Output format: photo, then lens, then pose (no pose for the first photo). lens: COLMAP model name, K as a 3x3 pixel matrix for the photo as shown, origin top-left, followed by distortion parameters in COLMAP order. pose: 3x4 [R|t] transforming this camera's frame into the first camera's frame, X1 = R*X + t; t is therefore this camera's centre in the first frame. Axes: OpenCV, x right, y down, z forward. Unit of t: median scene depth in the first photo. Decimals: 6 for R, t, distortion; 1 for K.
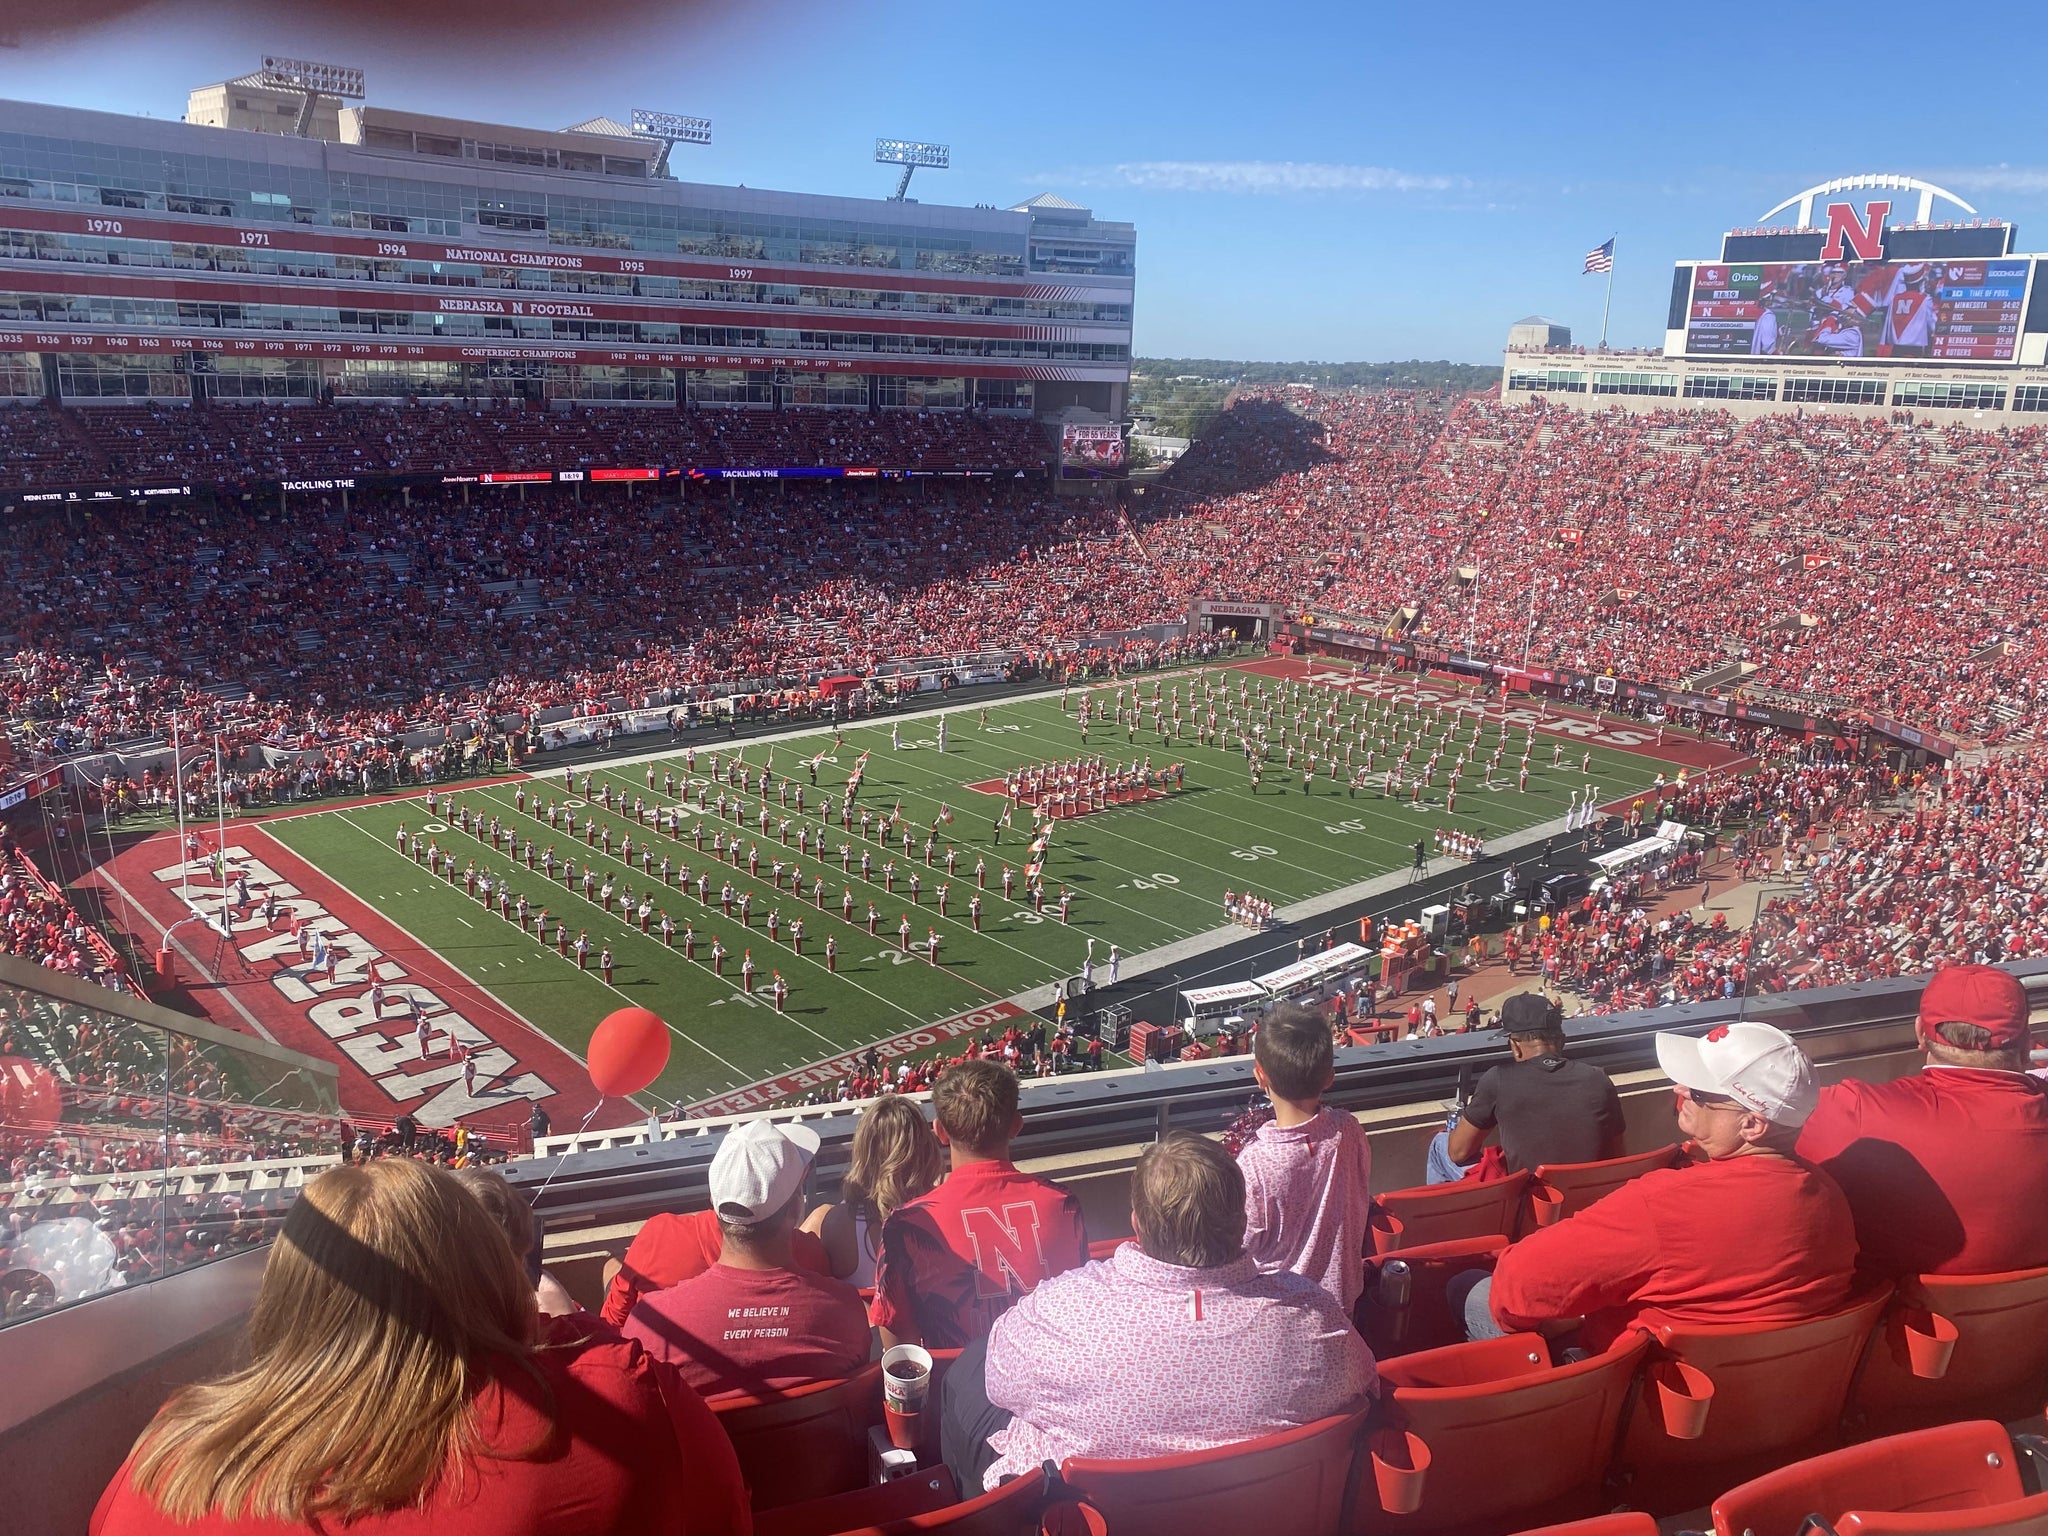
lens RADIAL K [[1531.8, 0, 1032.7], [0, 1531.8, 757.0], [0, 0, 1]] dist [0.058490, -0.059221]
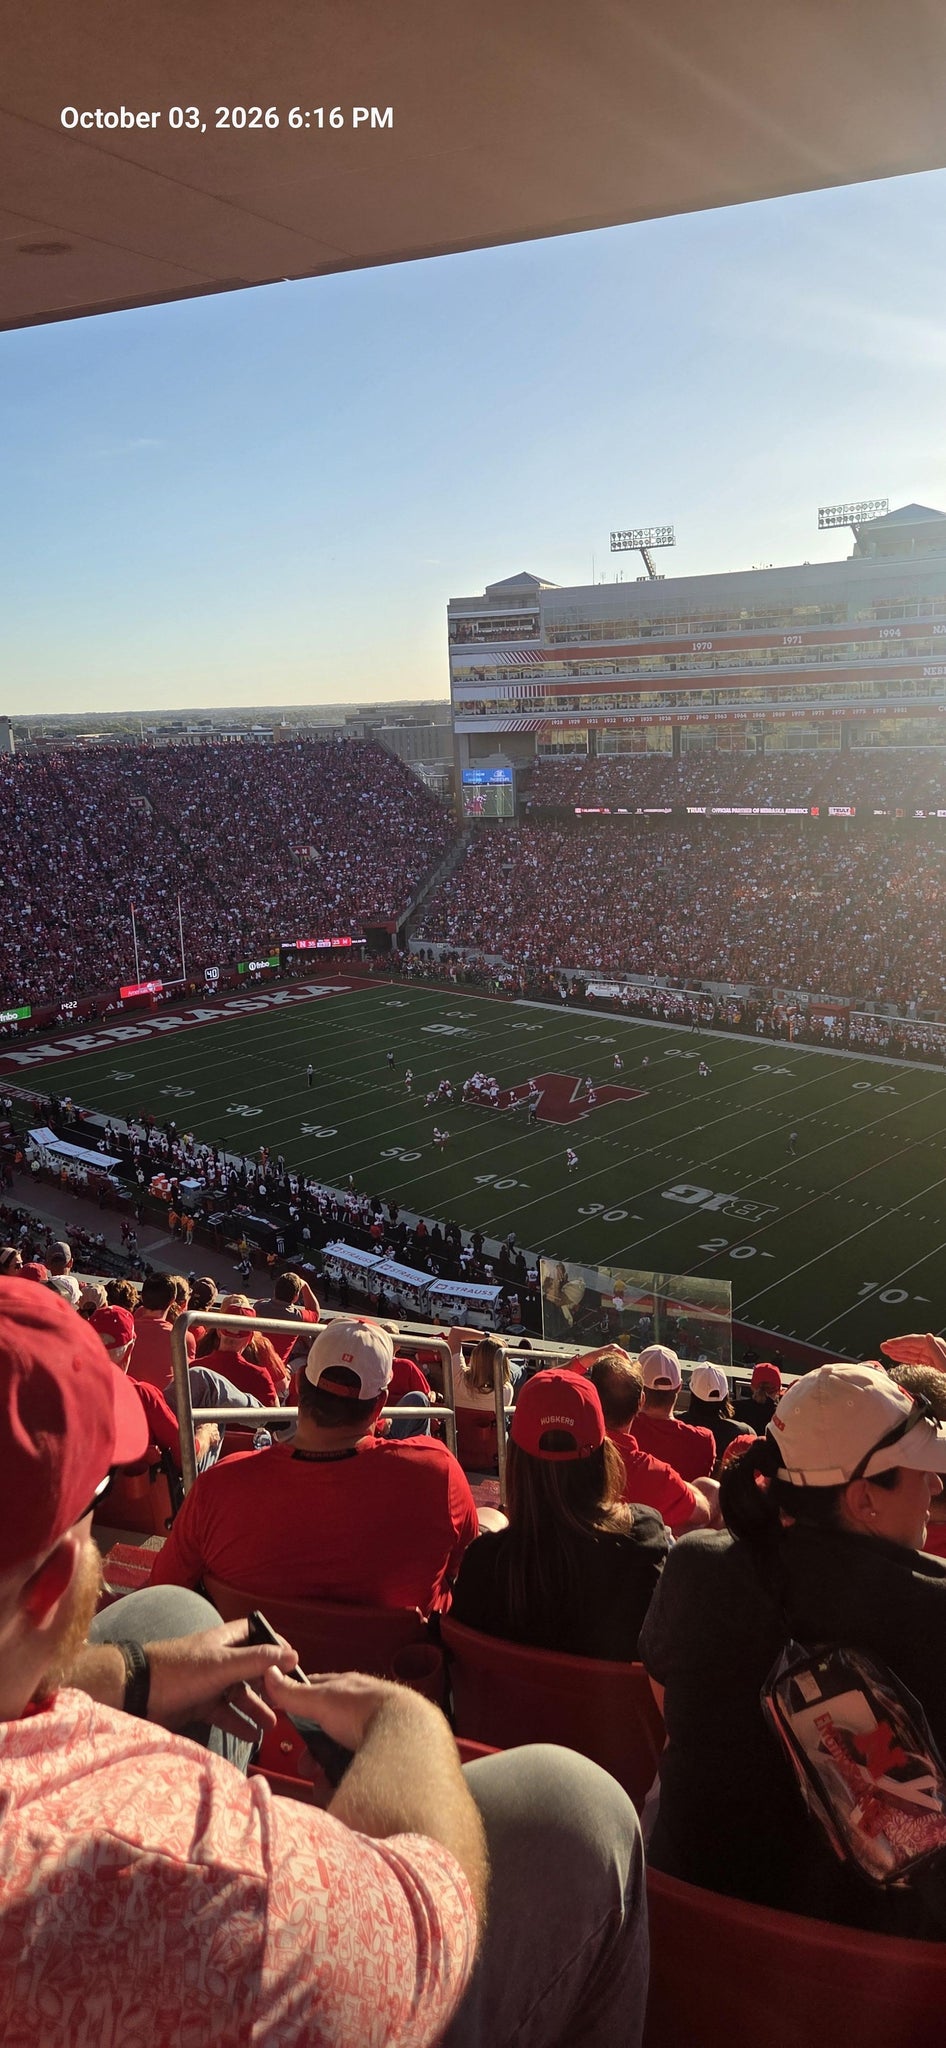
lens RADIAL K [[1373.0, 0, 490.4], [0, 1373.0, 999.3], [0, 0, 1]] dist [0.051944, 0.001060]
pose [[0.078289, 0.176943, -0.981103, 0.703097], [-0.208899, 0.965187, 0.157403, -0.138801], [0.974799, 0.192628, 0.112527, 0.577591]]
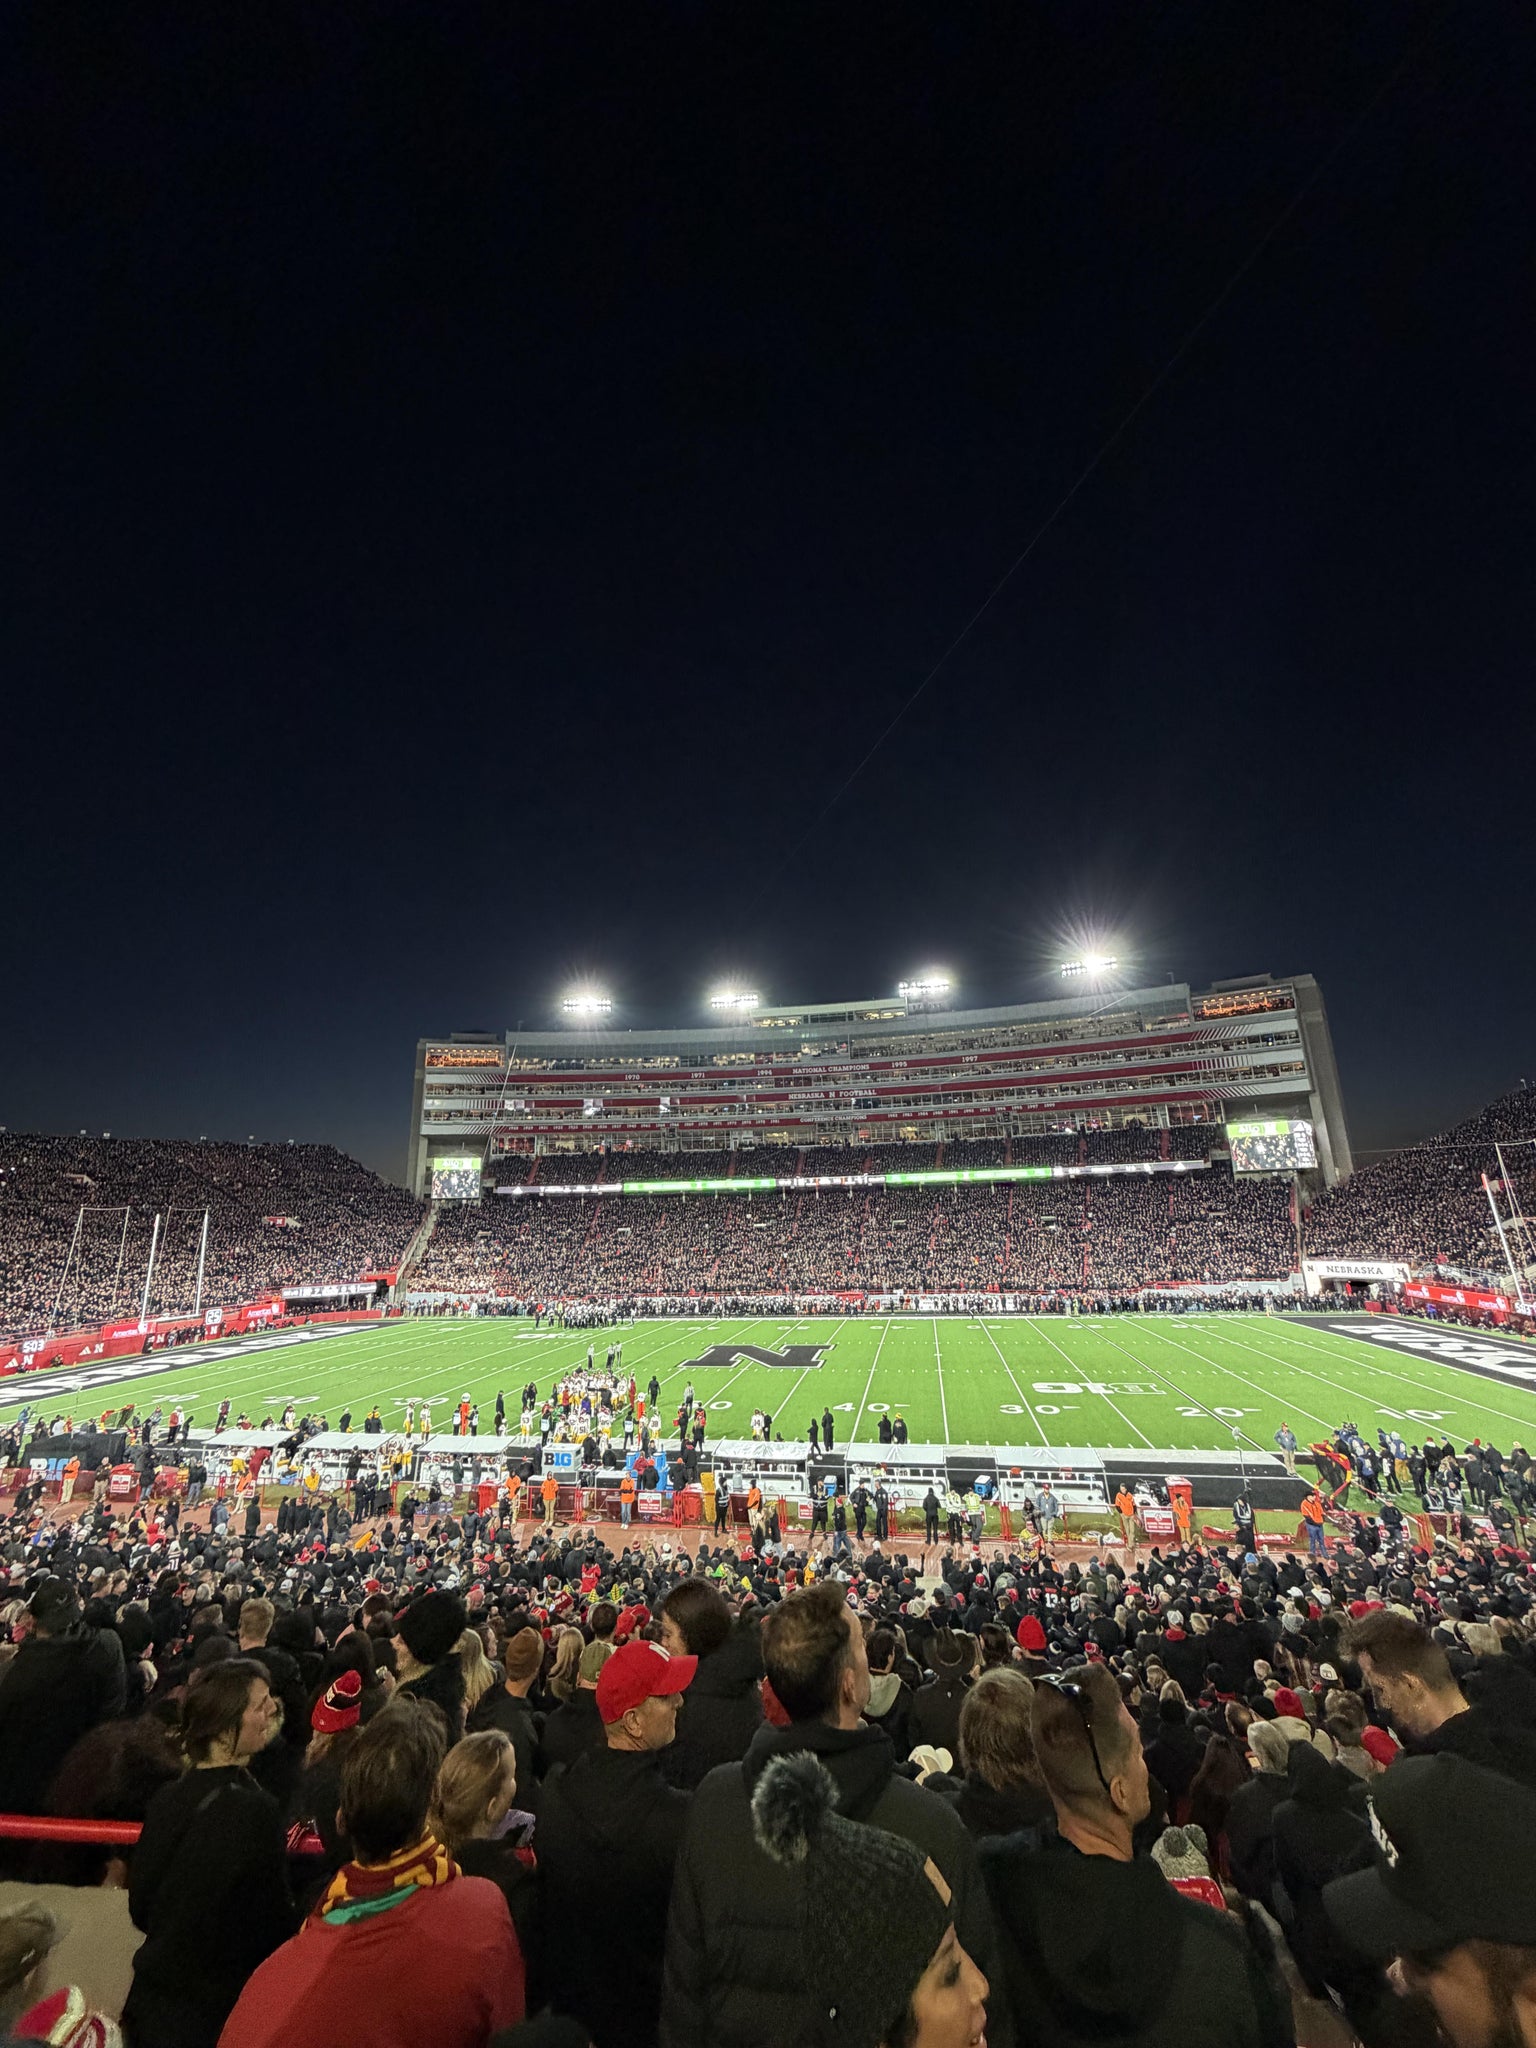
lens RADIAL K [[809.5, 0, 766.9], [0, 809.5, 1010.6], [0, 0, 1]] dist [0.002969, 0.000053]
pose [[0.601044, -0.246186, -0.760354, 0.376584], [-0.155287, 0.897271, -0.413269, 0.027641], [0.783985, 0.366466, 0.501070, 0.431117]]
